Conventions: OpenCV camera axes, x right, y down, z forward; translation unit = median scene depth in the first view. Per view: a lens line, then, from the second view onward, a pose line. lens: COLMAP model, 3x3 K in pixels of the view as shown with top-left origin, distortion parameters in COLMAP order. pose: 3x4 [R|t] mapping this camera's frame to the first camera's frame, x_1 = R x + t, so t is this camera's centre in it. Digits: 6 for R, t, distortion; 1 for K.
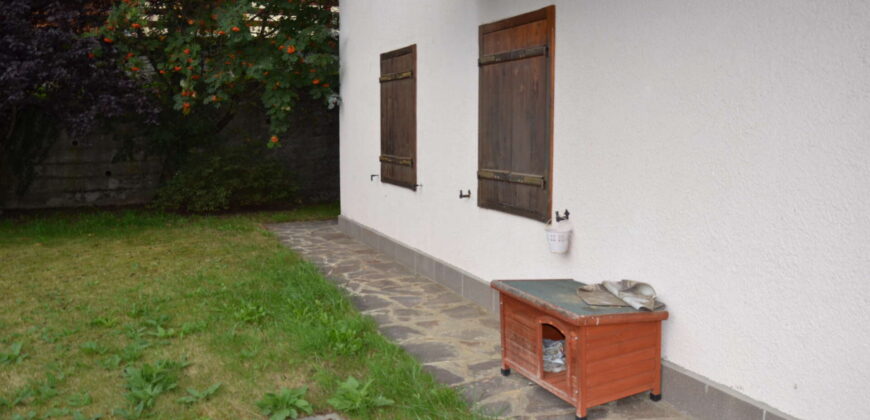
lens RADIAL K [[684.3, 0, 435.0], [0, 684.3, 210.0], [0, 0, 1]] dist [-0.167028, 0.137530]
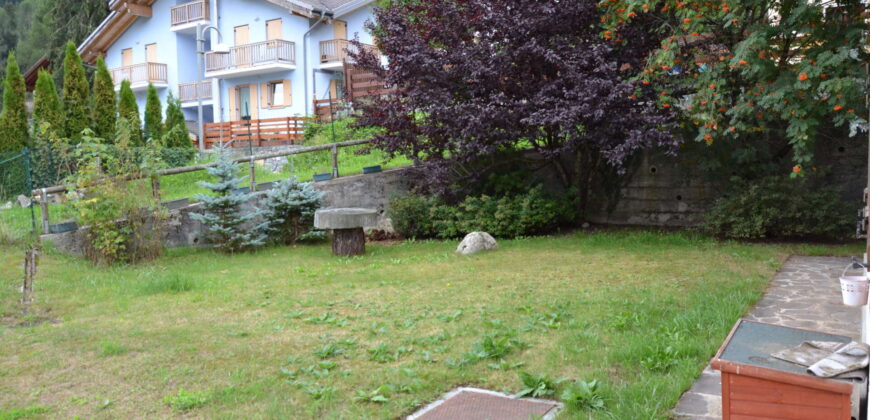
lens RADIAL K [[684.3, 0, 435.0], [0, 684.3, 210.0], [0, 0, 1]] dist [-0.167028, 0.137530]
pose [[0.554082, 0.046914, -0.831139, 0.274970], [-0.077108, 0.997011, 0.004872, -0.010657], [0.828883, 0.061388, 0.556043, 0.046547]]
